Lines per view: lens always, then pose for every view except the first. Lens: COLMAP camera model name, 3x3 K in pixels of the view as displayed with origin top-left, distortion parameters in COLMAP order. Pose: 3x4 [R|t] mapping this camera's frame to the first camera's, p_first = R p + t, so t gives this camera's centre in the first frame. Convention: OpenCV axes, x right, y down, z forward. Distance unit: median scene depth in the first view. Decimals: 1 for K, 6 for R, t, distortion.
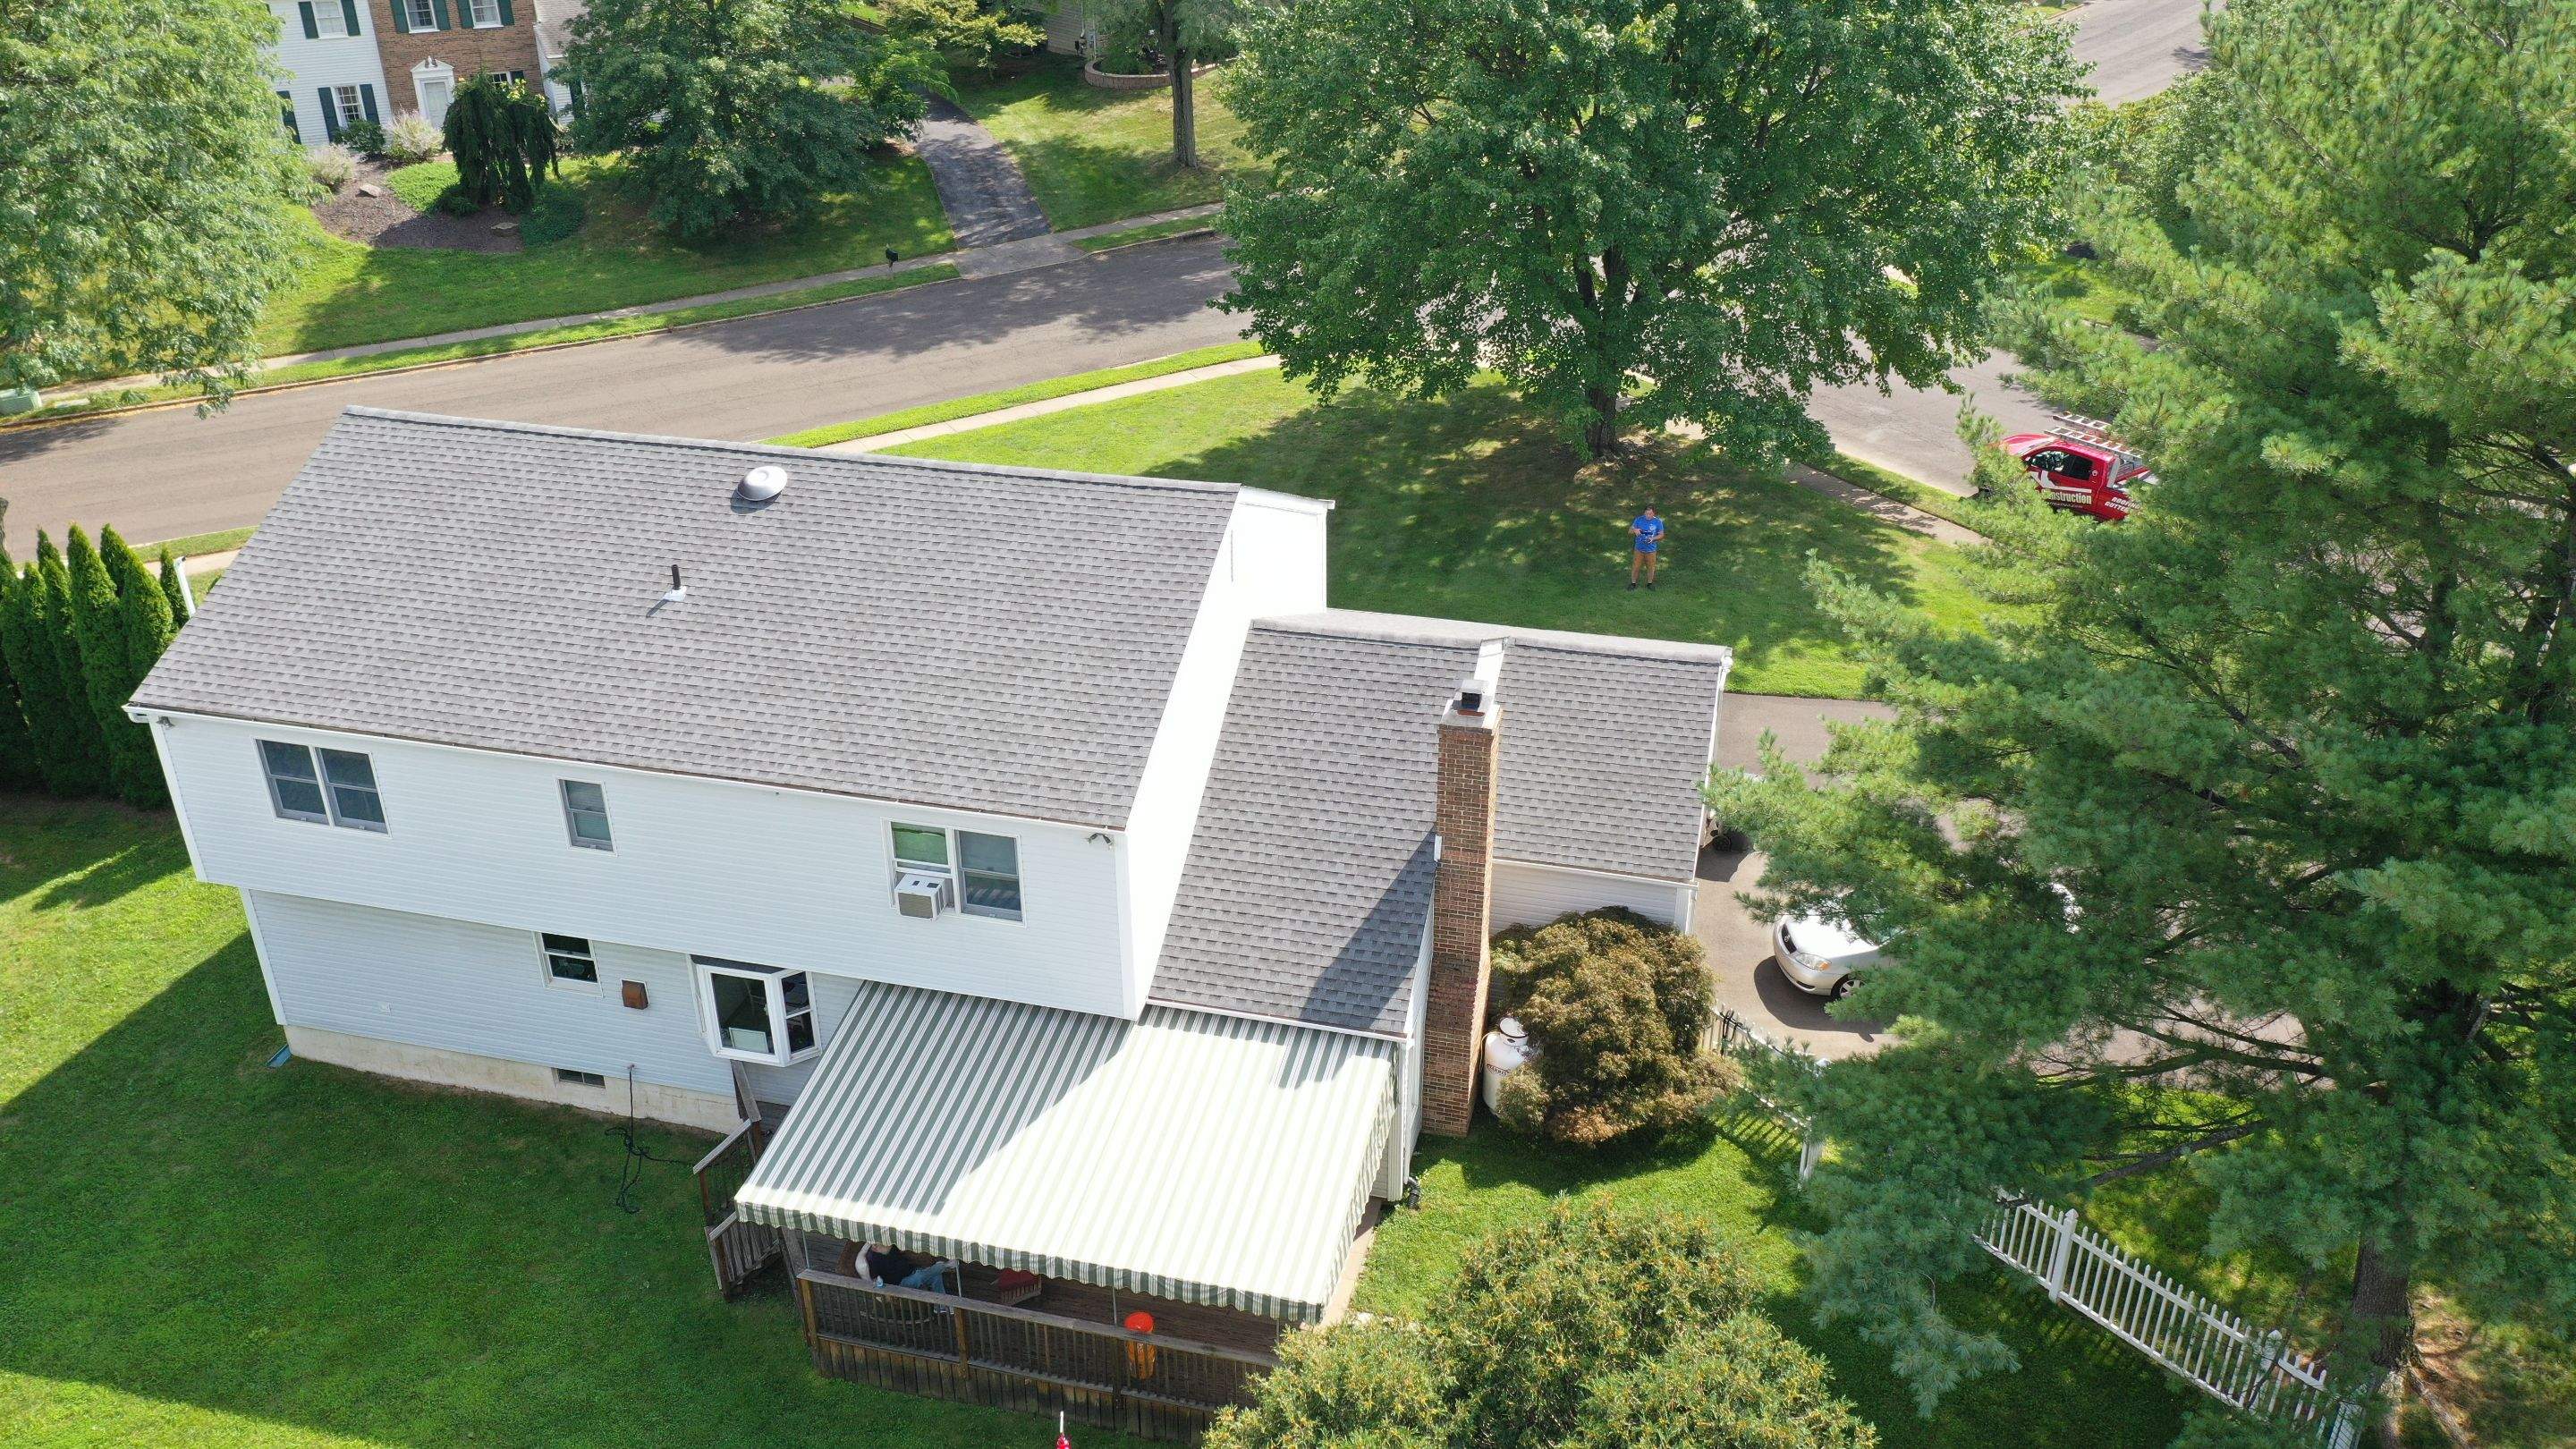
lens RADIAL K [[2031.3, 0, 1279.7], [0, 2031.3, 721.1], [0, 0, 1]] dist [0.013227, 0.005033]
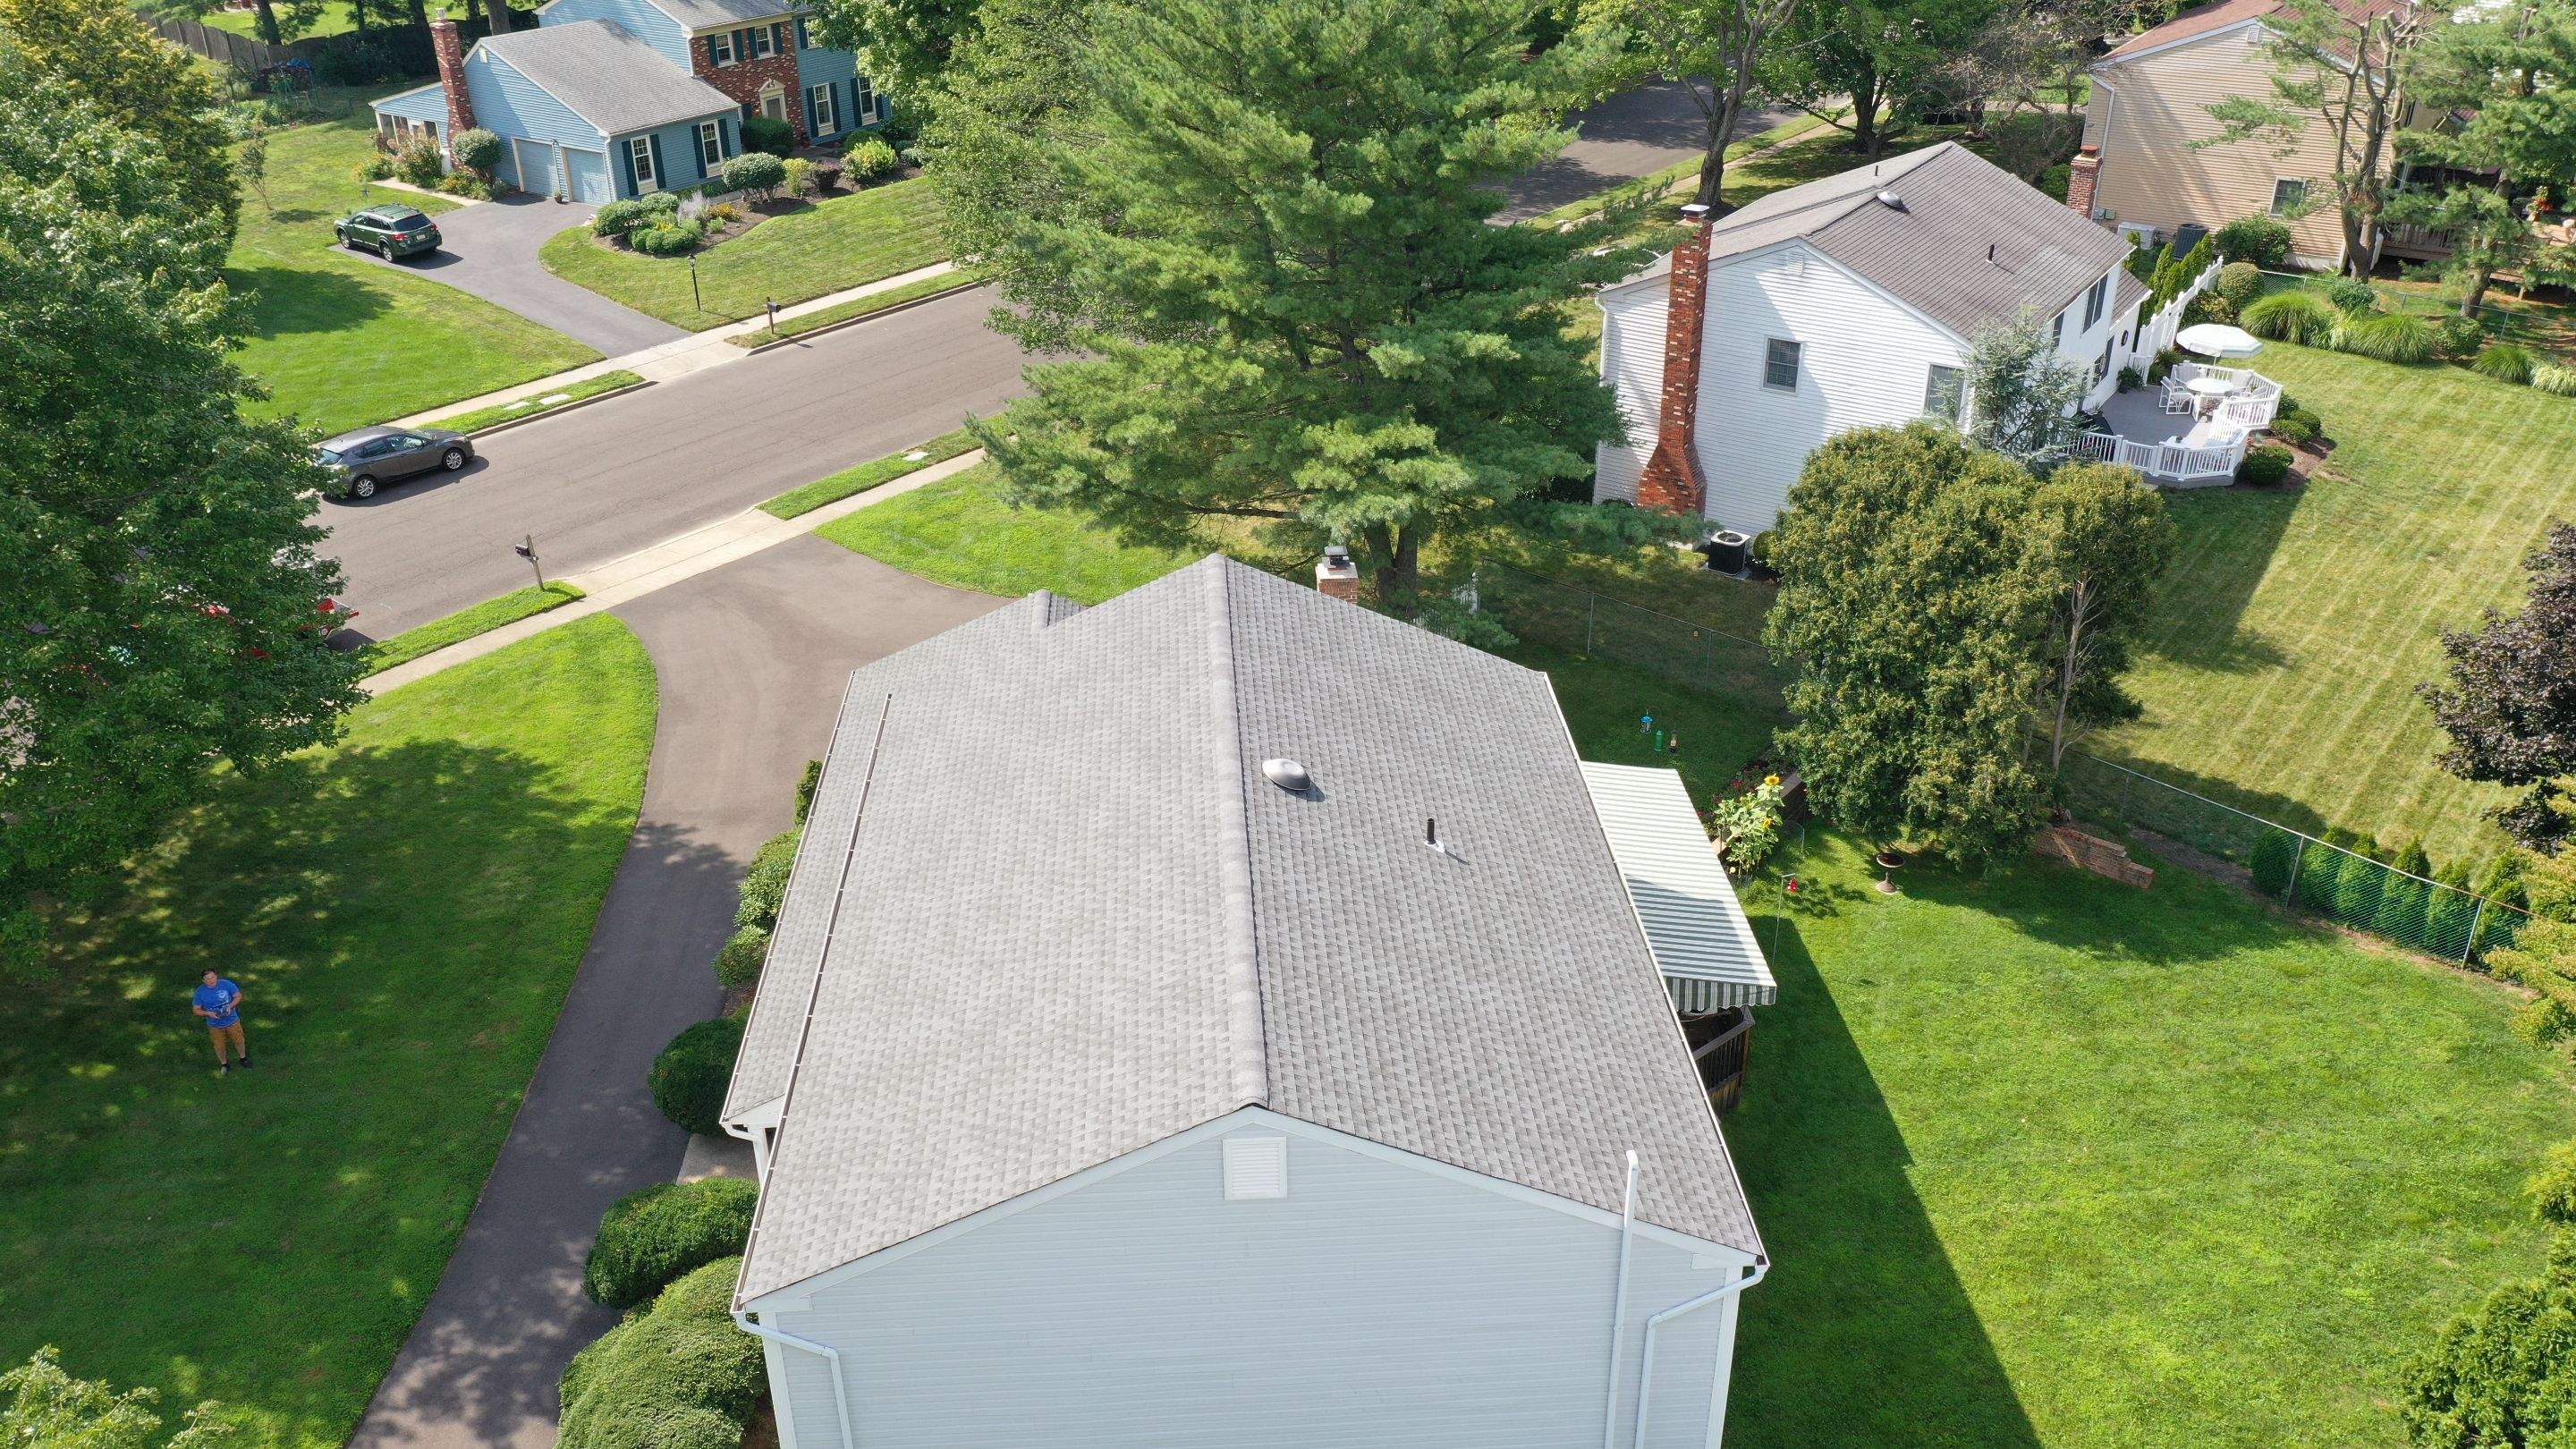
lens RADIAL K [[2031.3, 0, 1284.0], [0, 2031.3, 742.0], [0, 0, 1]] dist [0.013227, 0.005033]
pose [[-0.301212, -0.441605, 0.845137, -1.051411], [0.455094, 0.712271, 0.534378, -0.637030], [-0.837950, 0.545578, -0.013572, 1.023239]]
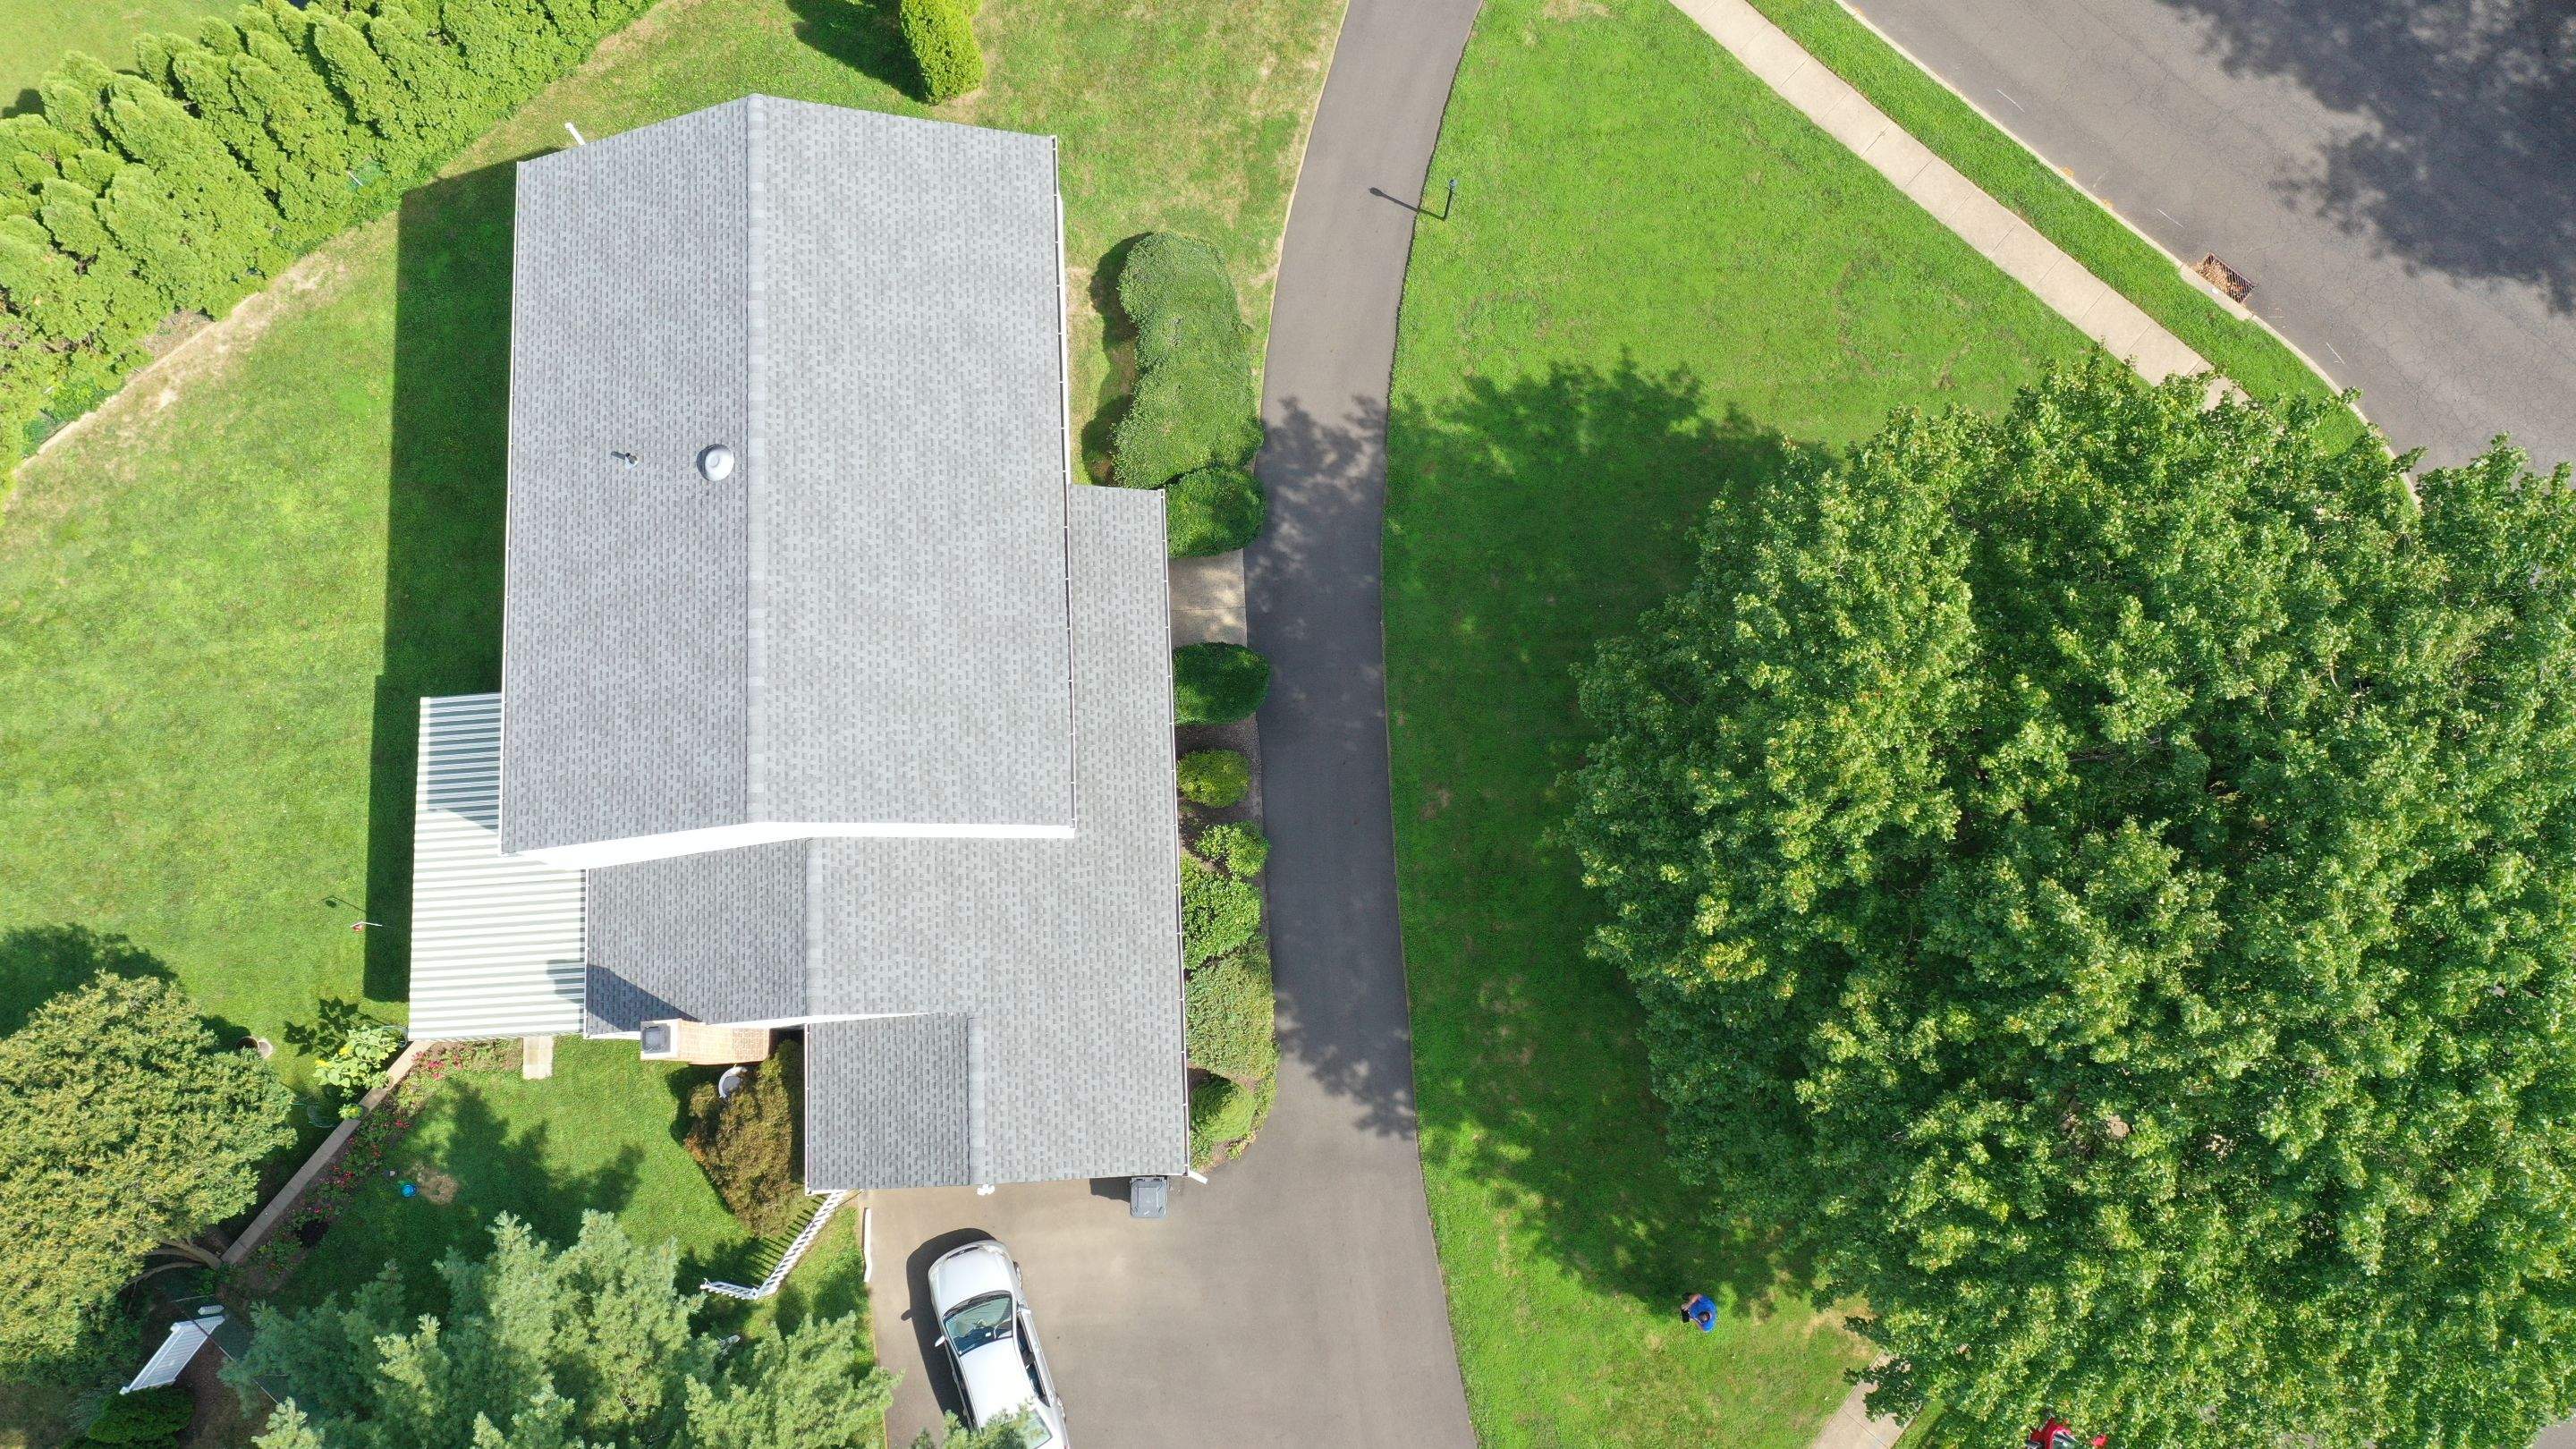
lens RADIAL K [[2031.3, 0, 1292.7], [0, 2031.3, 724.4], [0, 0, 1]] dist [0.013227, 0.005033]
pose [[0.293109, 0.939932, -0.174971, 0.246436], [-0.436719, 0.294426, 0.850053, -1.367859], [0.850508, -0.172745, 0.496786, 0.645720]]
